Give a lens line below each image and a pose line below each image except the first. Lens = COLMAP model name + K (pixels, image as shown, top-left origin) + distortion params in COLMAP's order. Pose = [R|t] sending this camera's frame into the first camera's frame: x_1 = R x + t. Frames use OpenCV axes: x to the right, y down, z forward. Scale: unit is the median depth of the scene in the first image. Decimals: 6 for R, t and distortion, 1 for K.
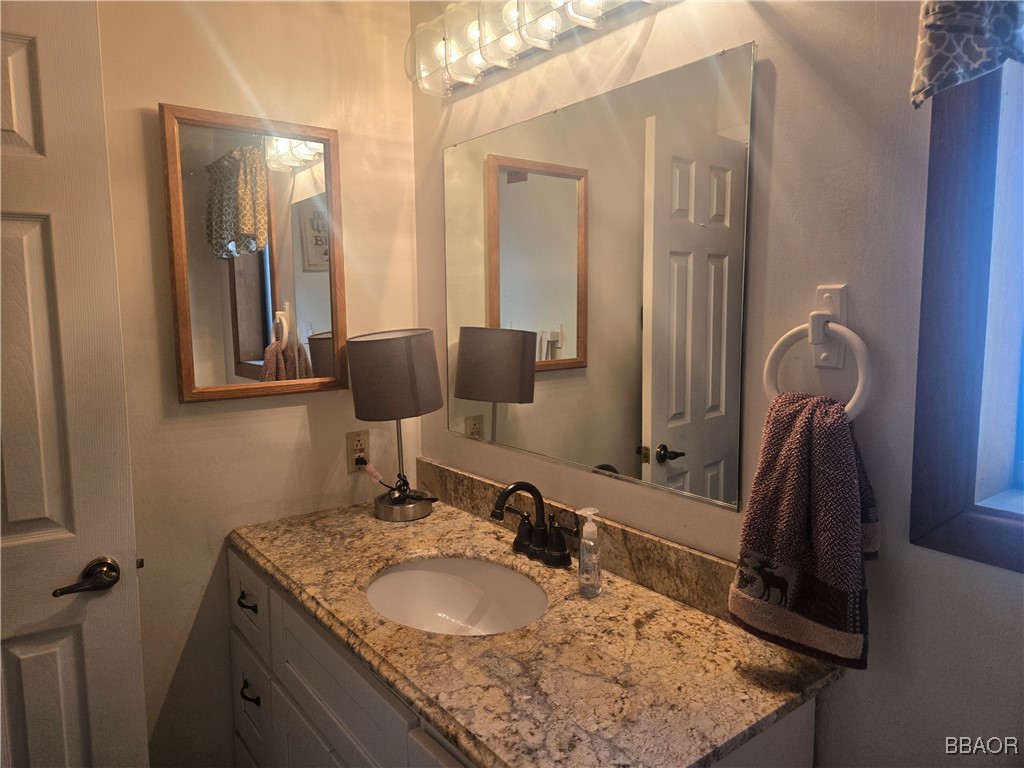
lens RADIAL K [[682.3, 0, 499.0], [0, 682.3, 381.3], [0, 0, 1]] dist [0.090998, -0.077617]
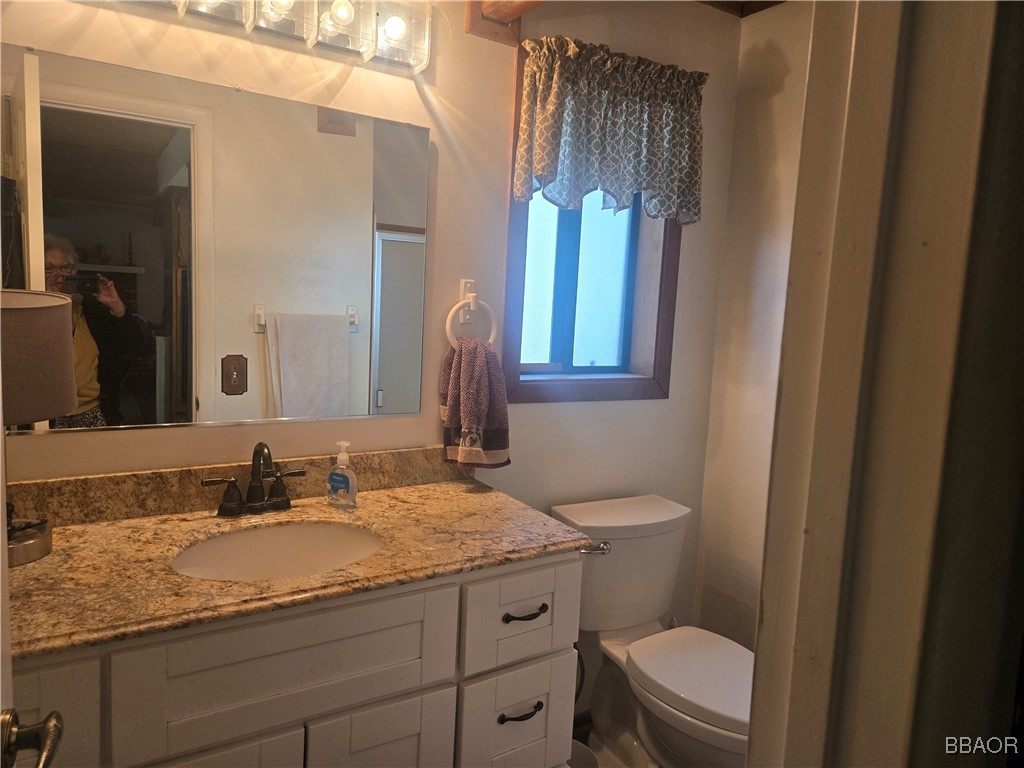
lens RADIAL K [[682.3, 0, 499.0], [0, 682.3, 381.3], [0, 0, 1]] dist [0.090998, -0.077617]
pose [[0.099757, -0.102952, 0.989671, -1.123337], [0.064820, 0.993192, 0.096785, -0.030679], [-0.992898, 0.054496, 0.105751, 0.591435]]
